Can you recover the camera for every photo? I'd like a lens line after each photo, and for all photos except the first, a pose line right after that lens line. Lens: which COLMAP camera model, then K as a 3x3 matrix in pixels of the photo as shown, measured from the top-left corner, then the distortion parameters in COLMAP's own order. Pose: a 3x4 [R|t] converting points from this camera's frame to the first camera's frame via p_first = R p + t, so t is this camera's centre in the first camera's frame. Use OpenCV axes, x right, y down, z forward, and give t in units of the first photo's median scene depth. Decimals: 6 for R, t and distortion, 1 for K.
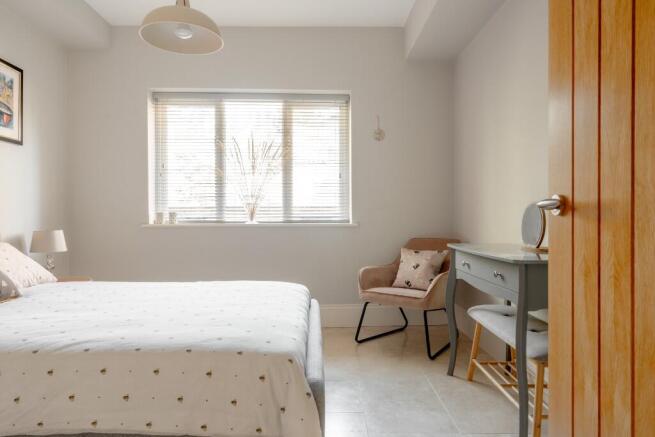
lens RADIAL K [[442.0, 0, 327.5], [0, 442.0, 218.5], [0, 0, 1]] dist [-0.002357, -0.001324]
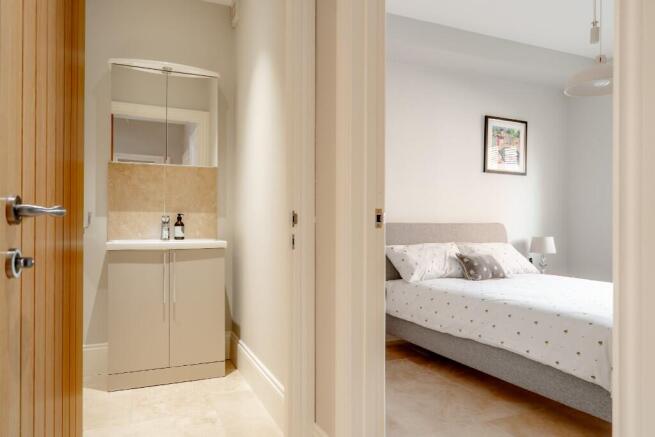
lens RADIAL K [[438.0, 0, 327.5], [0, 438.0, 218.5], [0, 0, 1]] dist [0.024718, 0.001770]
pose [[0.411832, -0.012721, -0.911171, 0.368837], [-0.009073, 0.999796, -0.018060, 0.002006], [0.911215, 0.015705, 0.411632, -0.171243]]
